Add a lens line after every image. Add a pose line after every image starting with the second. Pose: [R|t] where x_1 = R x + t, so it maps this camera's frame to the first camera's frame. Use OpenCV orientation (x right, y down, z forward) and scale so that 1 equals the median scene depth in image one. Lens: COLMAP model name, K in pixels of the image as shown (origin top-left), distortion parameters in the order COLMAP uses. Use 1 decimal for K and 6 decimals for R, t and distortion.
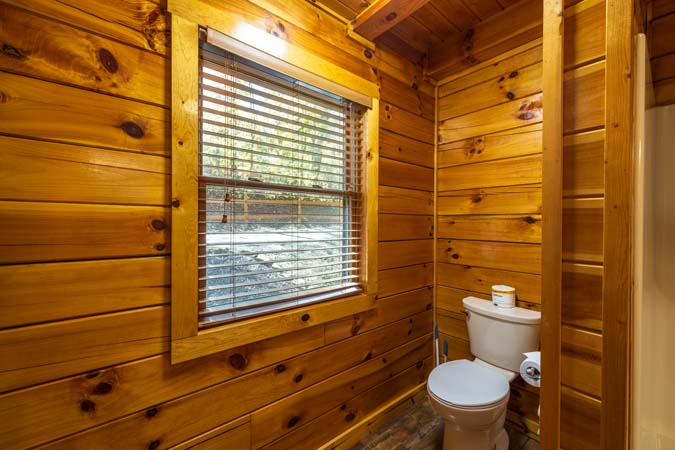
lens RADIAL K [[279.7, 0, 337.8], [0, 279.7, 227.4], [0, 0, 1]] dist [-0.000144, 0.000007]
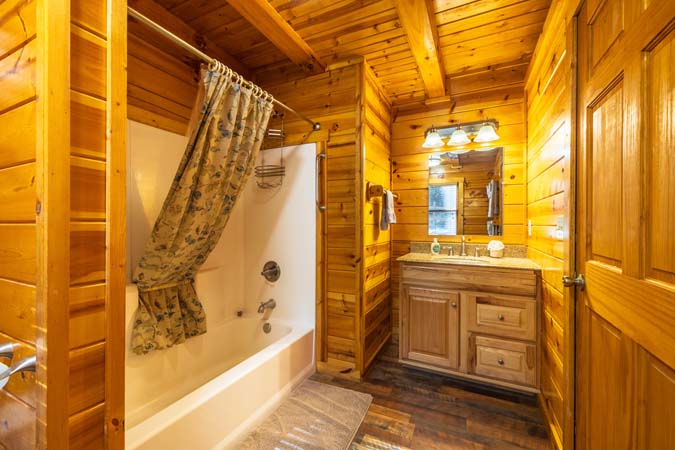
lens RADIAL K [[279.7, 0, 337.9], [0, 279.7, 223.7], [0, 0, 1]] dist [-0.000144, 0.000007]
pose [[-0.421551, -0.003200, 0.906799, -0.450591], [0.004955, 0.999971, 0.005832, 0.134994], [-0.906791, 0.006952, -0.421523, 0.586455]]
